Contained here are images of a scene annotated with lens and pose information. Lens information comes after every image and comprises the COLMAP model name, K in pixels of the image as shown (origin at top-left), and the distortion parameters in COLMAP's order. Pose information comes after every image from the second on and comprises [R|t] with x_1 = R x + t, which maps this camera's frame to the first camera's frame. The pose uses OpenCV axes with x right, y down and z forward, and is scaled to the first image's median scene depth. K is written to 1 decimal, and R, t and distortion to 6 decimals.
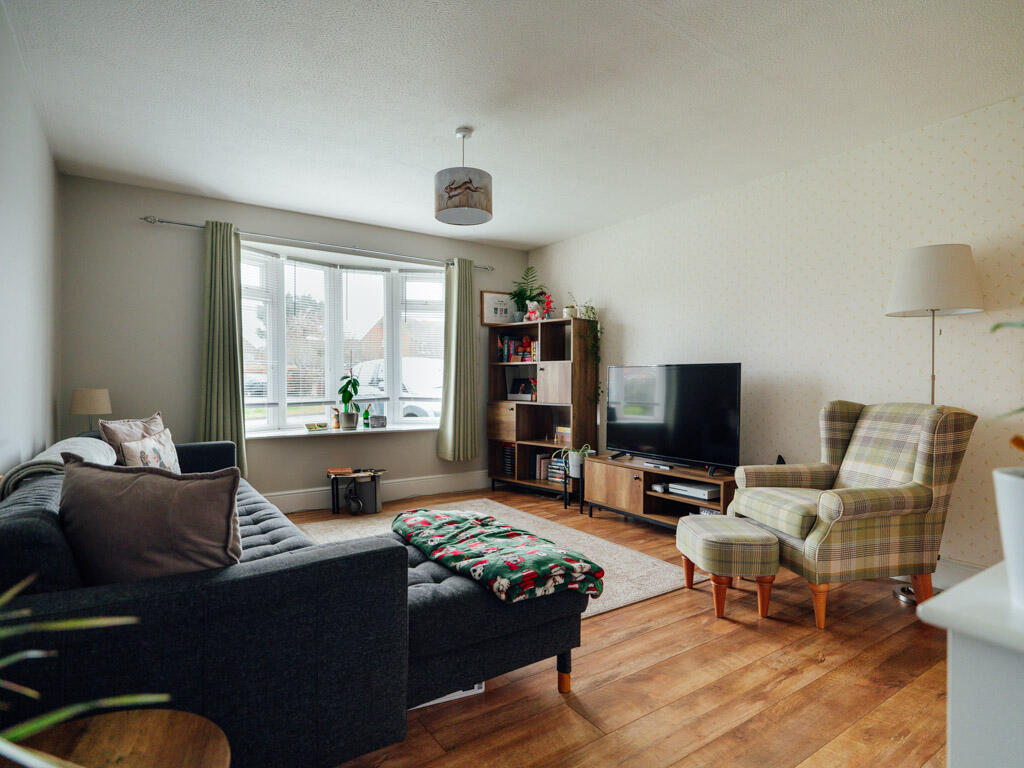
lens RADIAL K [[564.2, 0, 512.0], [0, 564.2, 384.0], [0, 0, 1]] dist [0.005540, 0.000909]
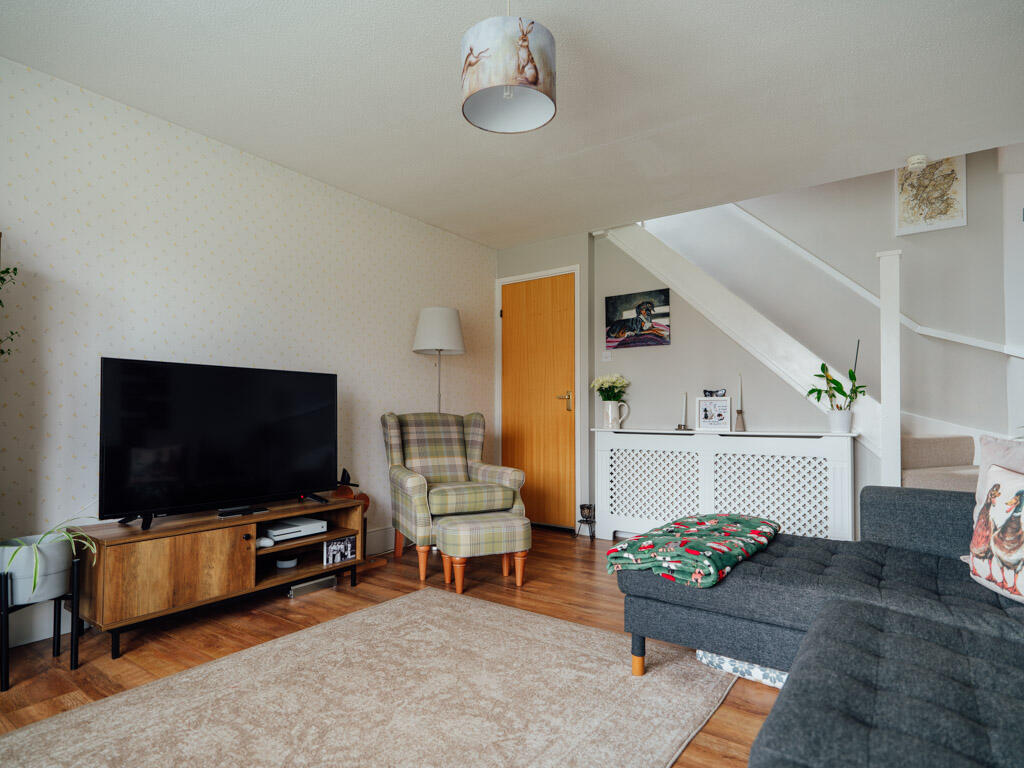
lens RADIAL K [[564.2, 0, 512.0], [0, 564.2, 384.0], [0, 0, 1]] dist [0.005540, 0.000909]
pose [[-0.348532, 0.046732, 0.936131, -0.563702], [0.008490, 0.998873, -0.046704, 0.023476], [-0.937259, -0.008330, -0.348536, 1.028248]]
